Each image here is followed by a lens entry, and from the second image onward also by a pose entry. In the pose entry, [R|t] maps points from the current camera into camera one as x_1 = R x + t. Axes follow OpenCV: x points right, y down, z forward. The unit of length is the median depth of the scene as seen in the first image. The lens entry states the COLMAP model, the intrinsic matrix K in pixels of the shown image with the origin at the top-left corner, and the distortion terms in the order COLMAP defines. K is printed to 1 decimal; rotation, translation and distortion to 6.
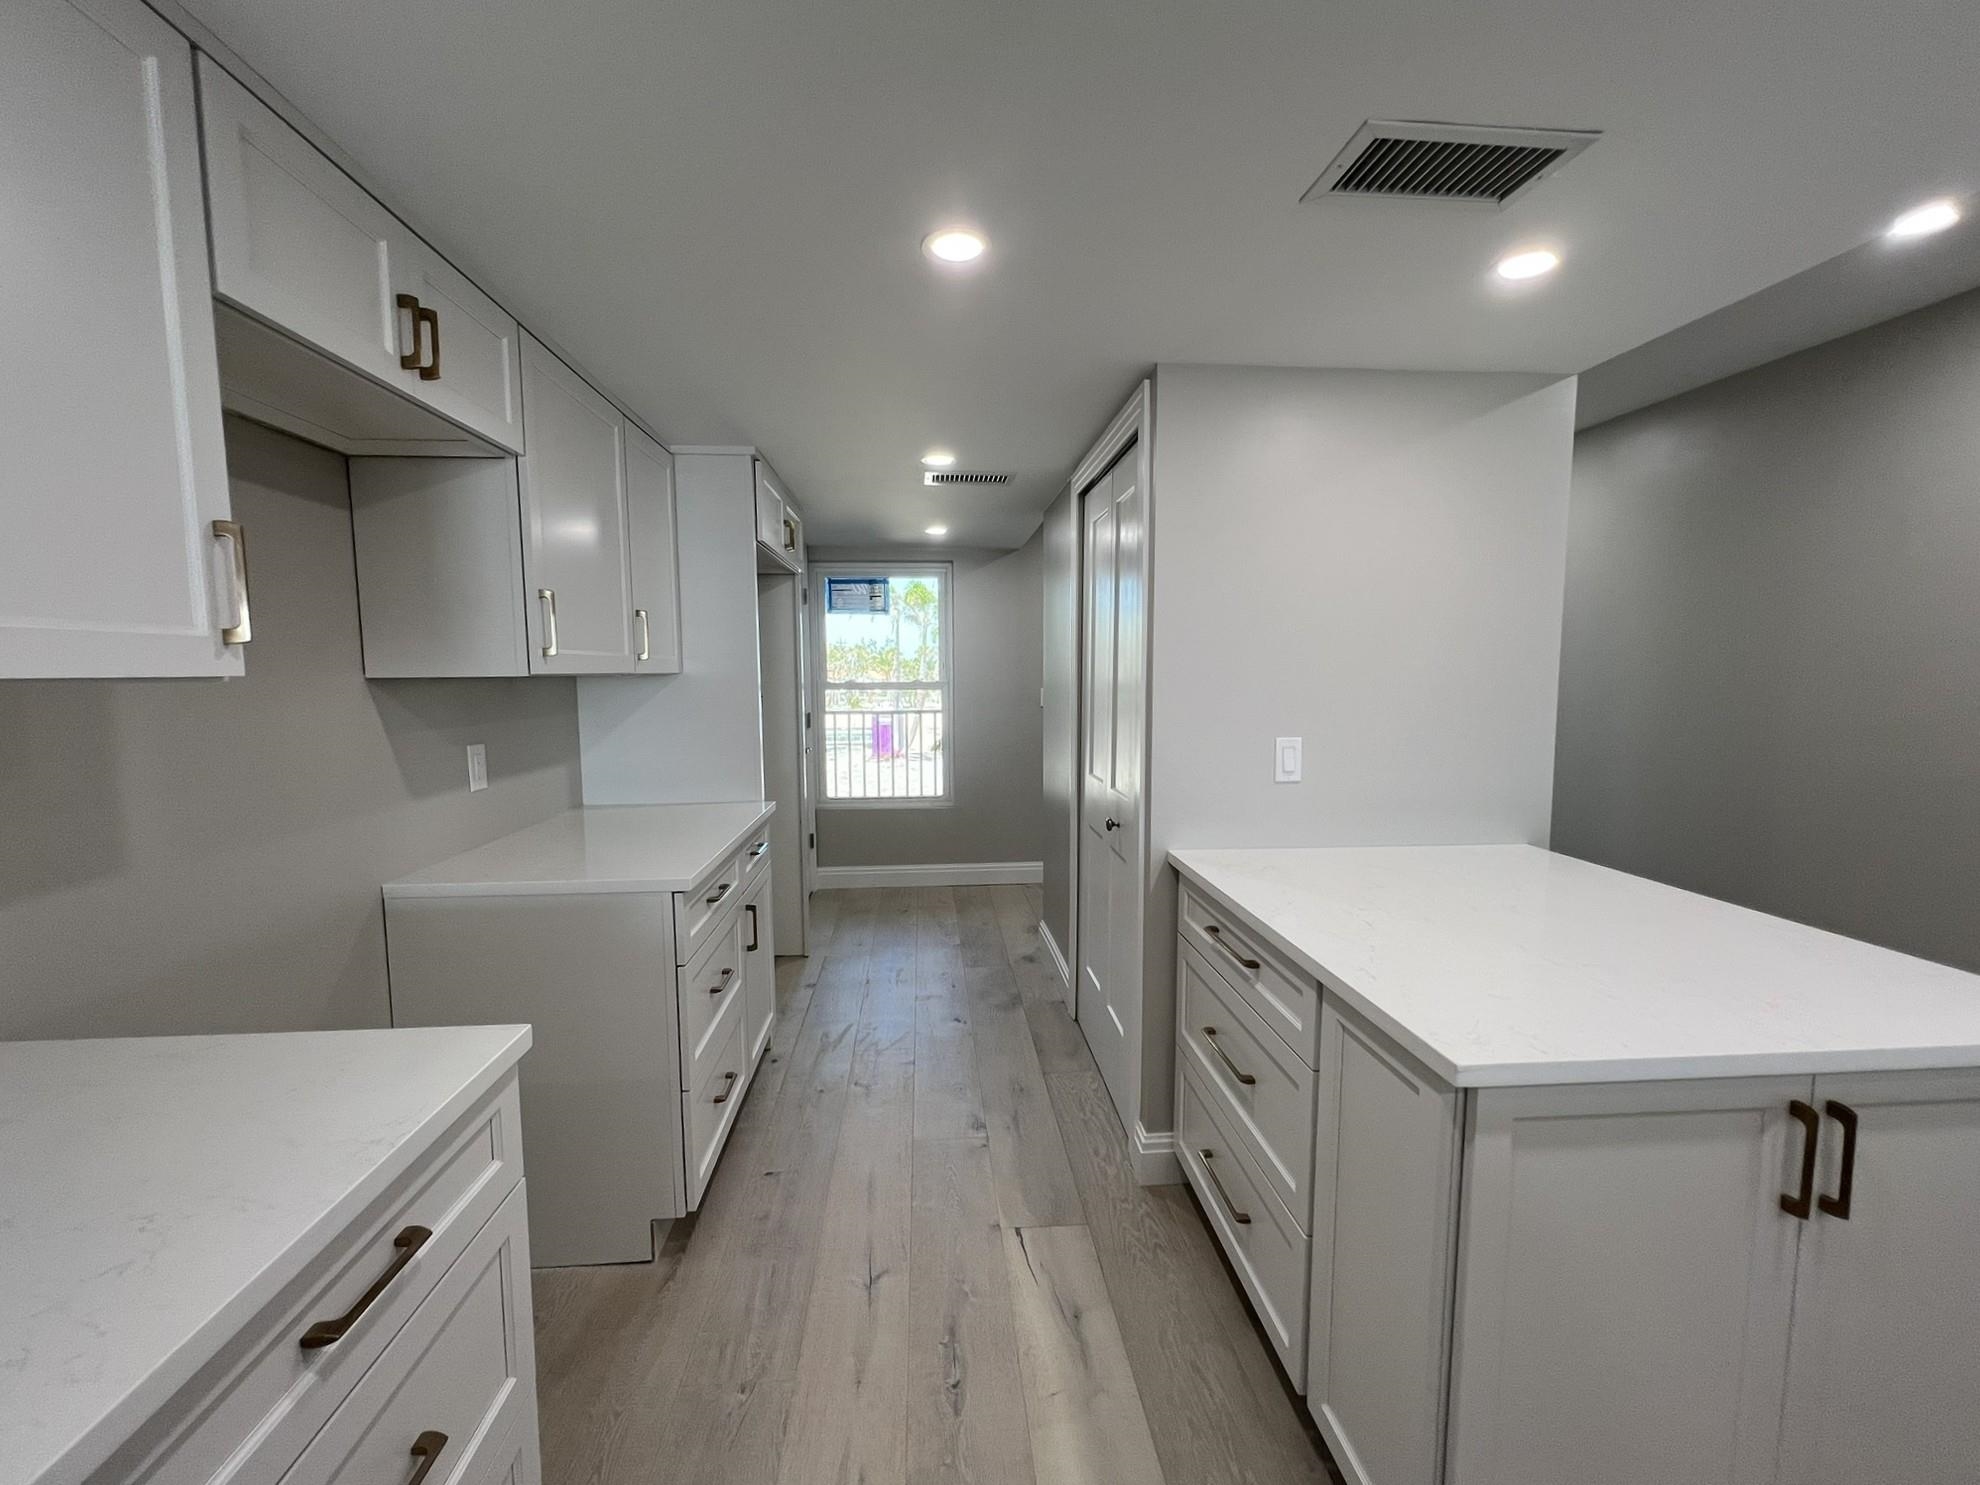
lens RADIAL K [[816.5, 0, 989.6], [0, 816.5, 733.3], [0, 0, 1]] dist [0.000511, -0.000020]
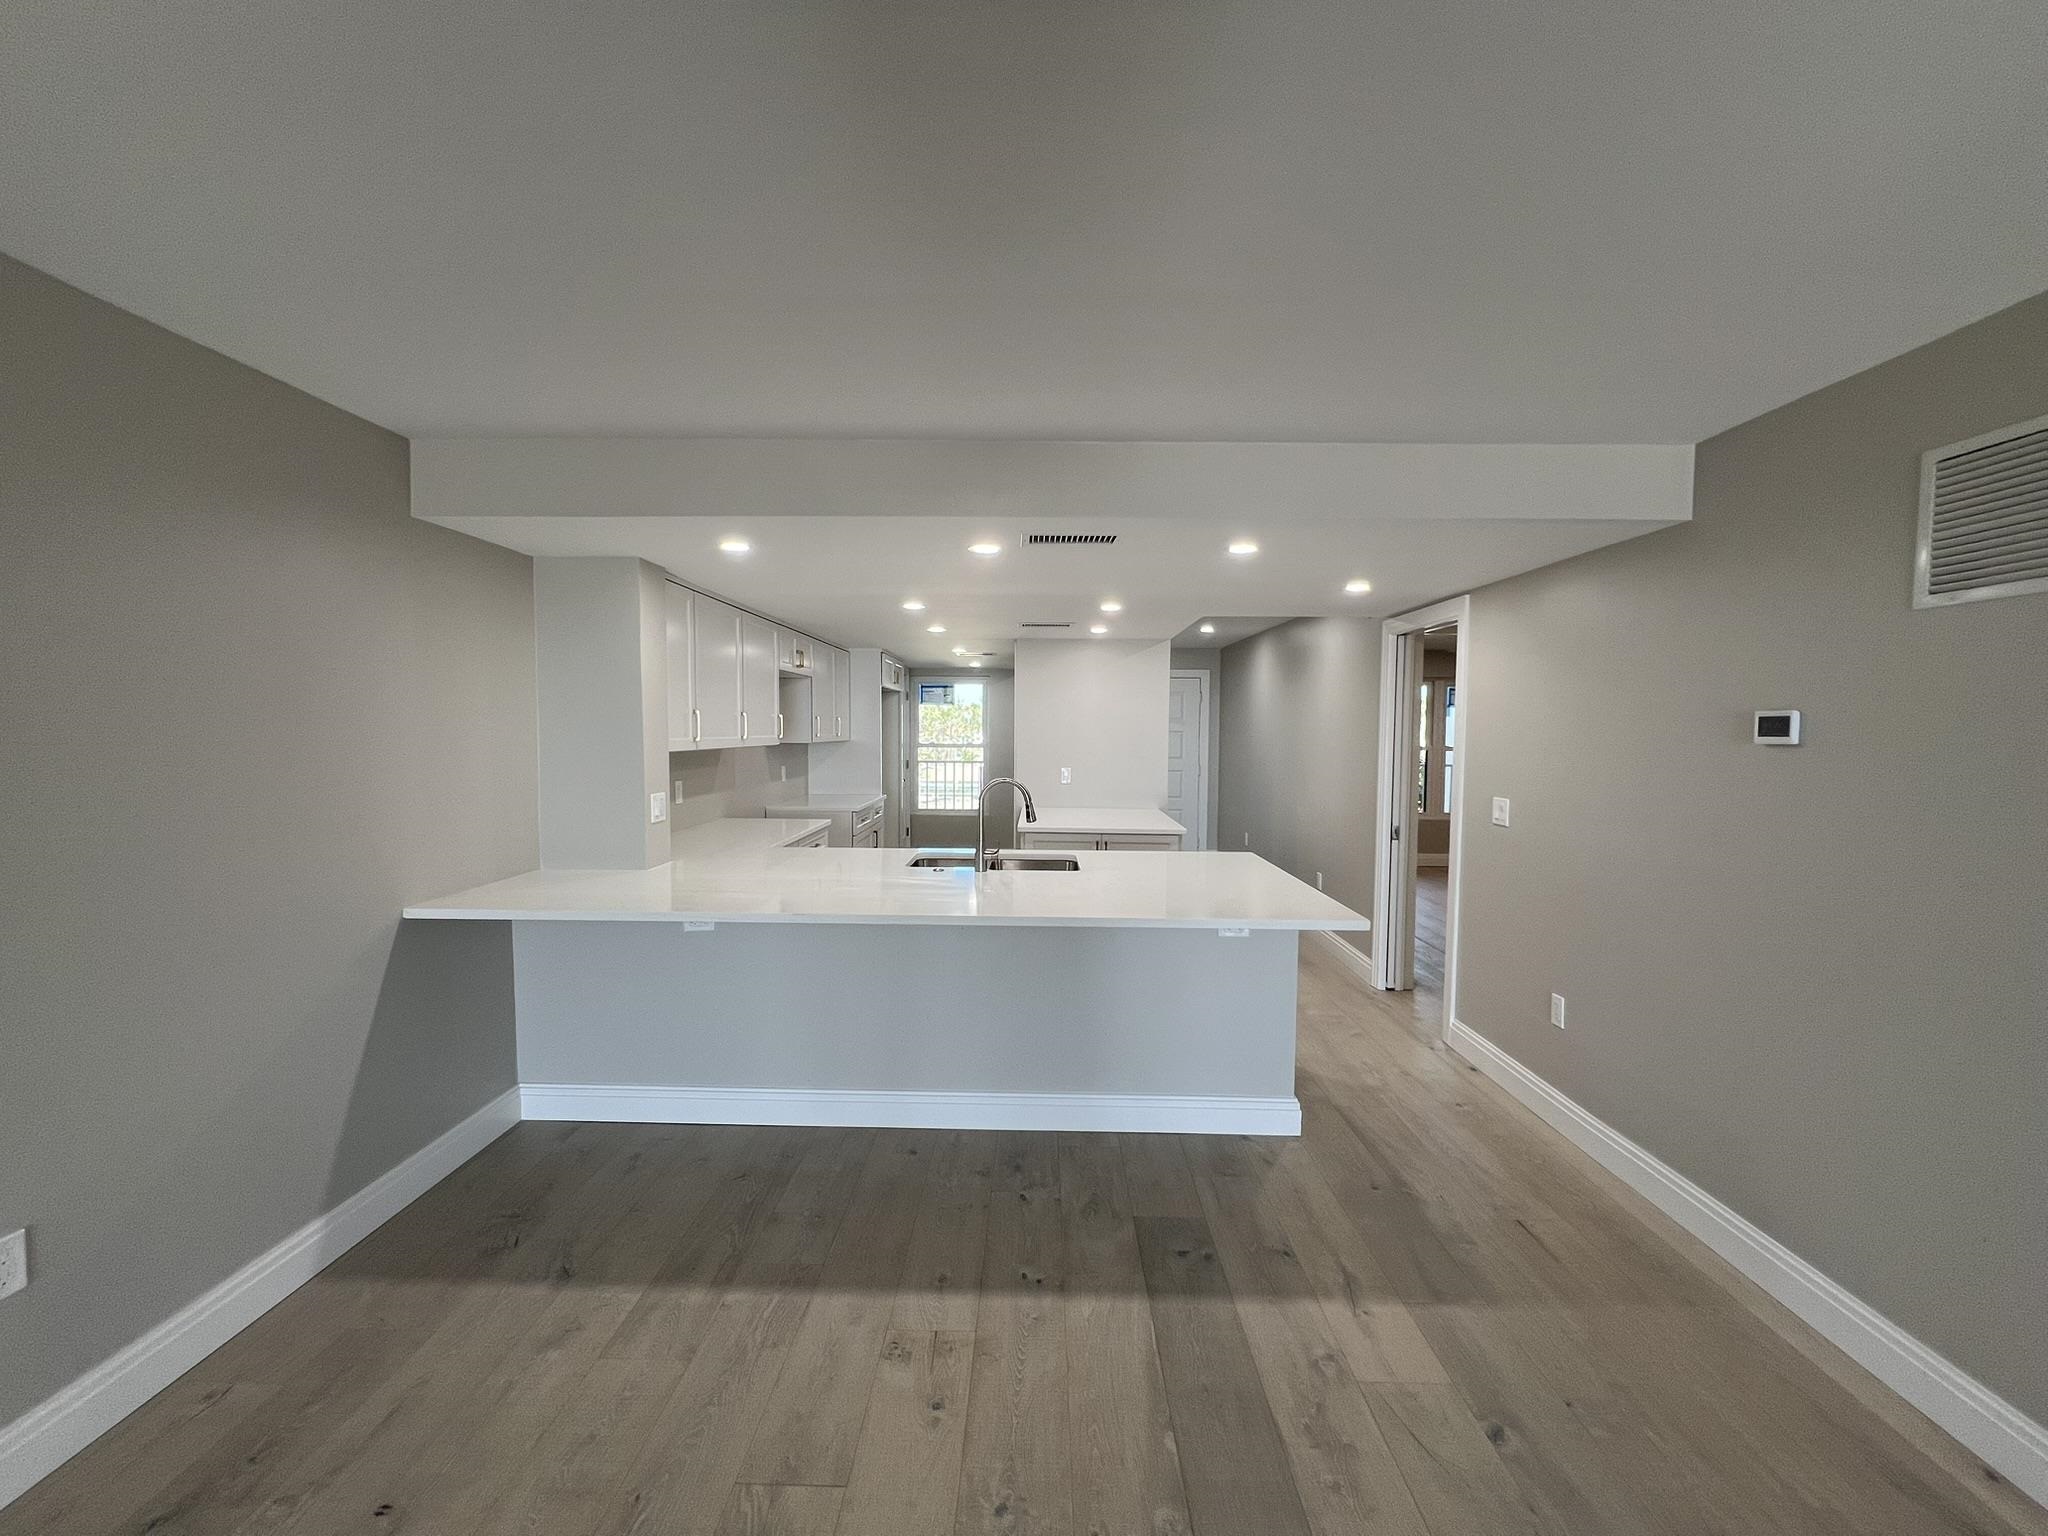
lens RADIAL K [[815.0, 0, 1022.4], [0, 815.0, 765.8], [0, 0, 1]] dist [-0.008359, 0.000004]
pose [[0.994579, 0.017179, -0.102556, 0.405570], [-0.020452, 0.999312, -0.030946, 0.069953], [0.101954, 0.032876, 0.994246, -1.434832]]
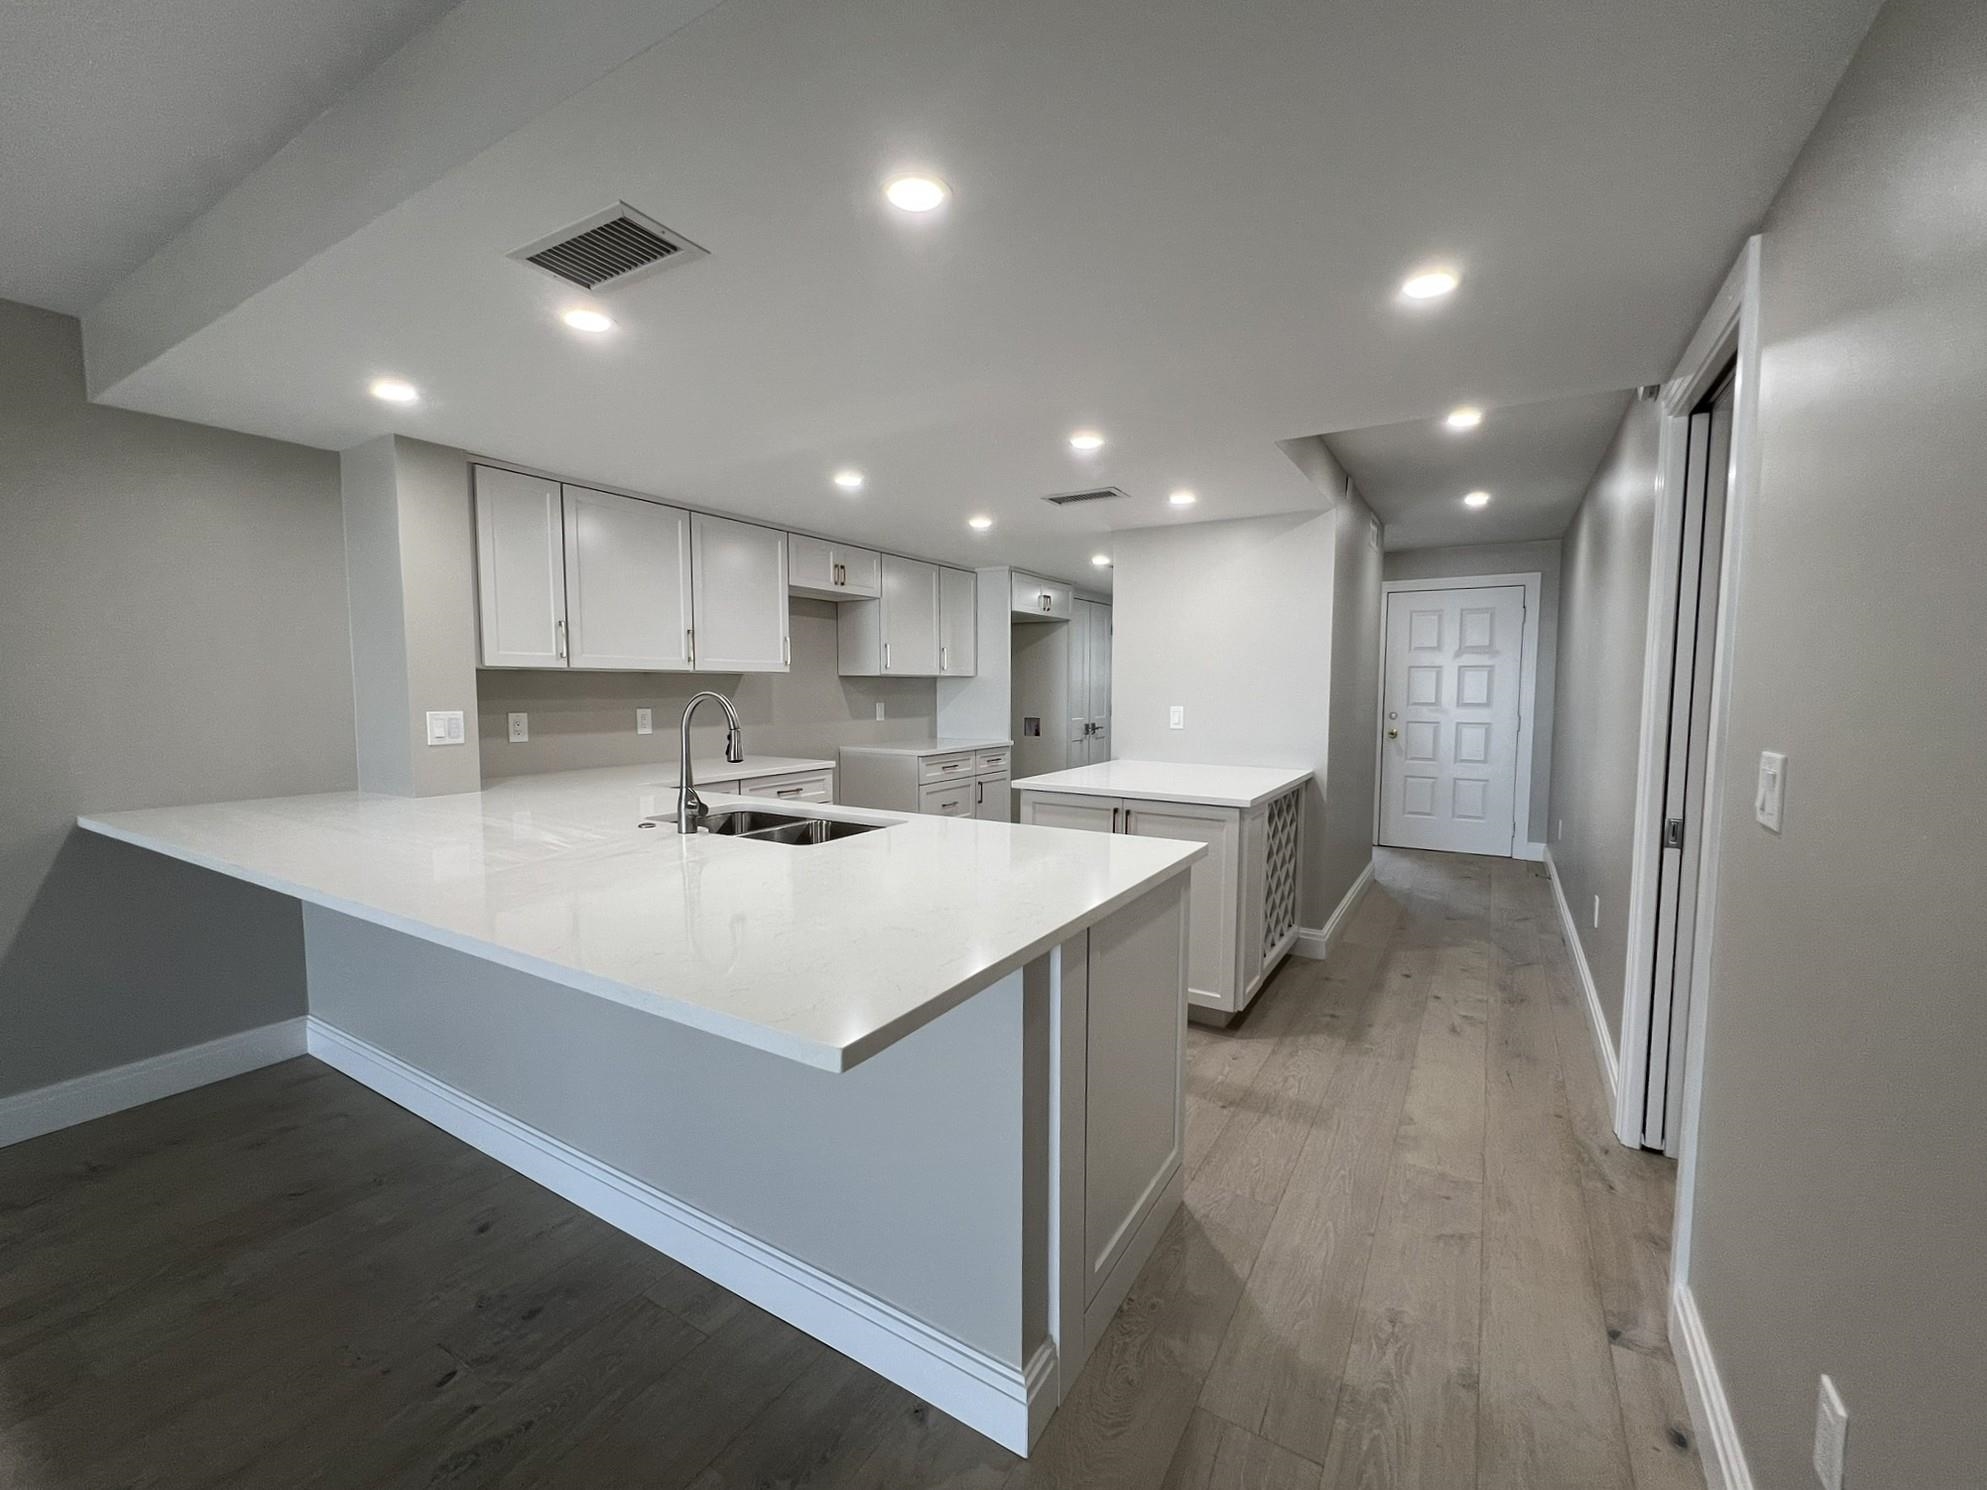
lens RADIAL K [[819.1, 0, 993.5], [0, 819.1, 745.0], [0, 0, 1]] dist [-0.002370, -0.000317]
pose [[0.810264, 0.048611, -0.584045, 0.944921], [-0.051130, 0.998618, 0.012183, 0.078475], [0.583830, 0.019991, 0.811630, -0.708966]]
